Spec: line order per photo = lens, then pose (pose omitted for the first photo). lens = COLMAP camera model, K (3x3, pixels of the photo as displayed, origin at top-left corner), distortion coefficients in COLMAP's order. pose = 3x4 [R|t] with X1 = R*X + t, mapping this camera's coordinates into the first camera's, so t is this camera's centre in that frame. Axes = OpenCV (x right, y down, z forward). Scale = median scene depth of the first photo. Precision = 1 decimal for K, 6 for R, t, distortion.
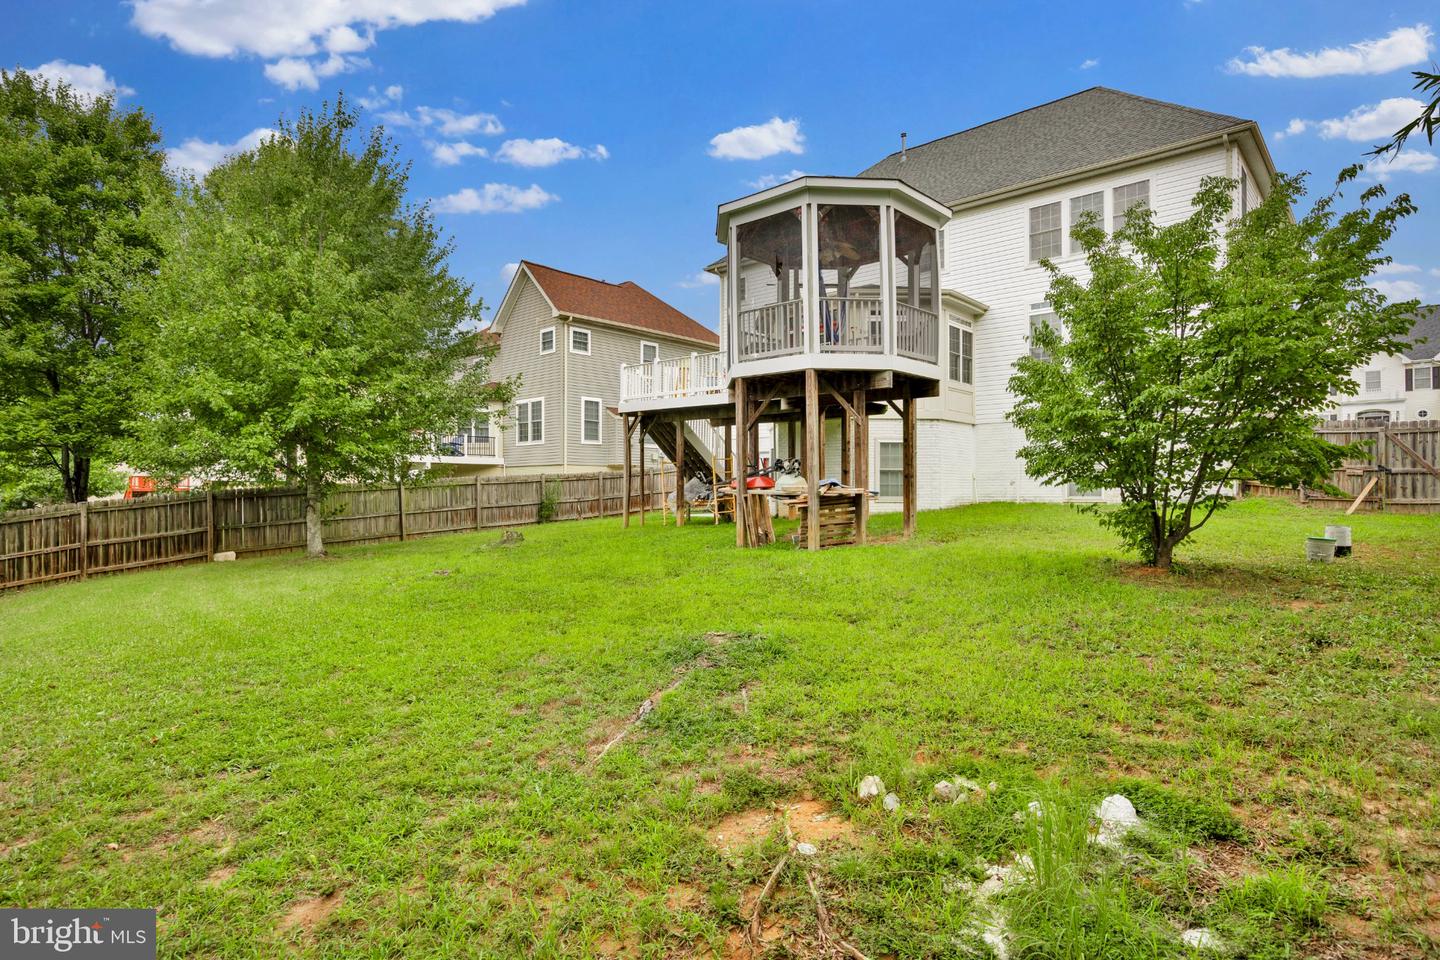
lens RADIAL K [[546.3, 0, 734.3], [0, 546.3, 479.7], [0, 0, 1]] dist [-0.016625, 0.000245]
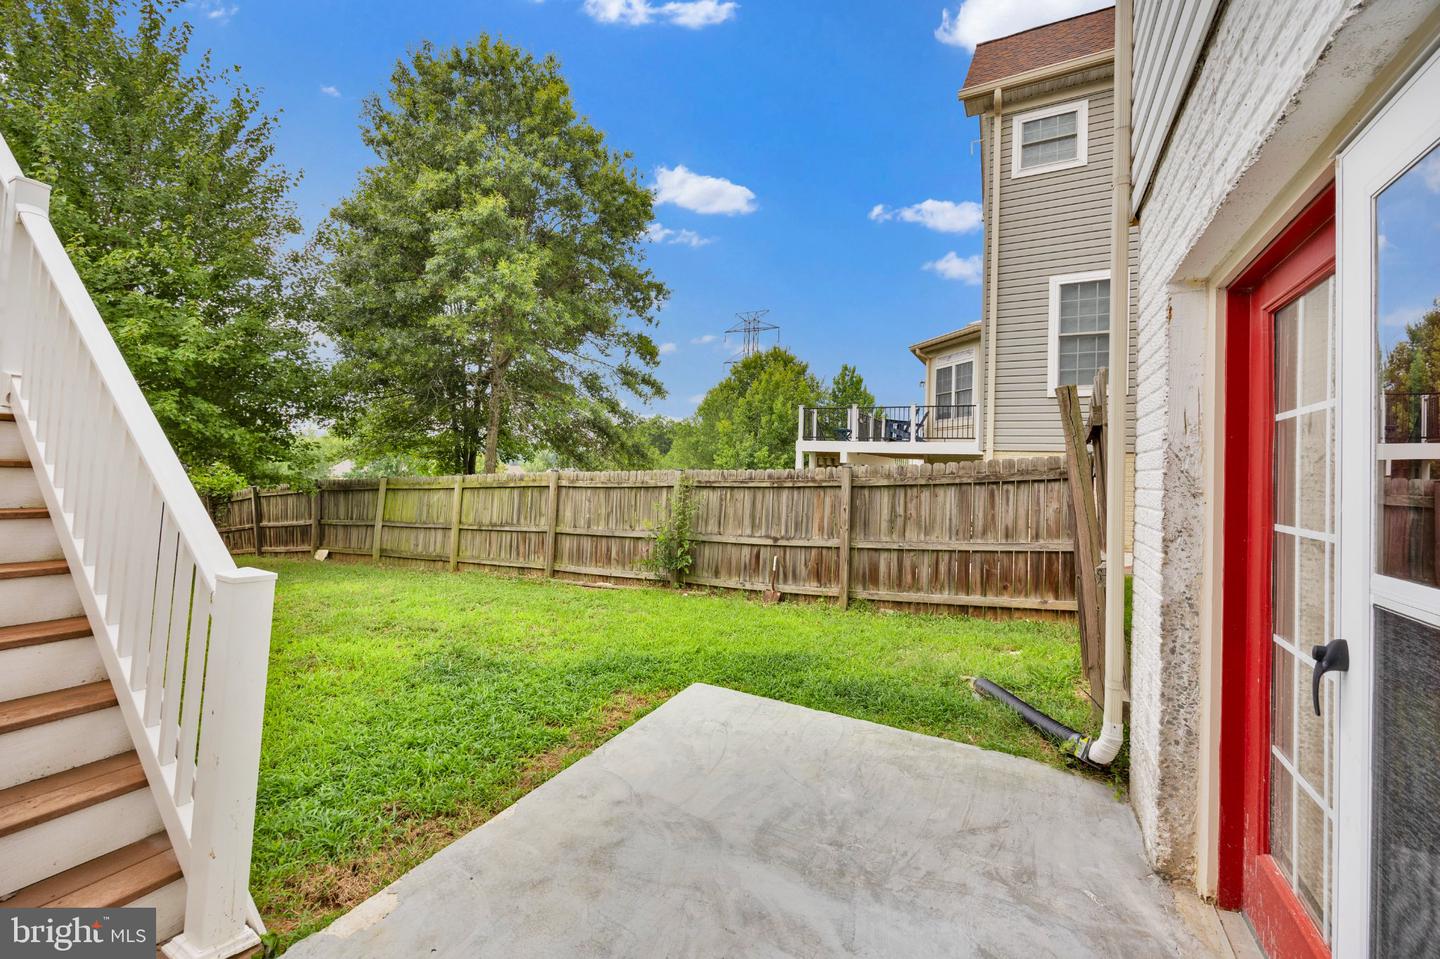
lens RADIAL K [[546.3, 0, 734.3], [0, 546.3, 479.2], [0, 0, 1]] dist [-0.016625, 0.000245]
pose [[0.221845, 0.019395, -0.974889, 0.118967], [-0.023717, 0.999614, 0.014490, -0.017382], [0.974793, 0.019907, 0.222220, 1.540297]]
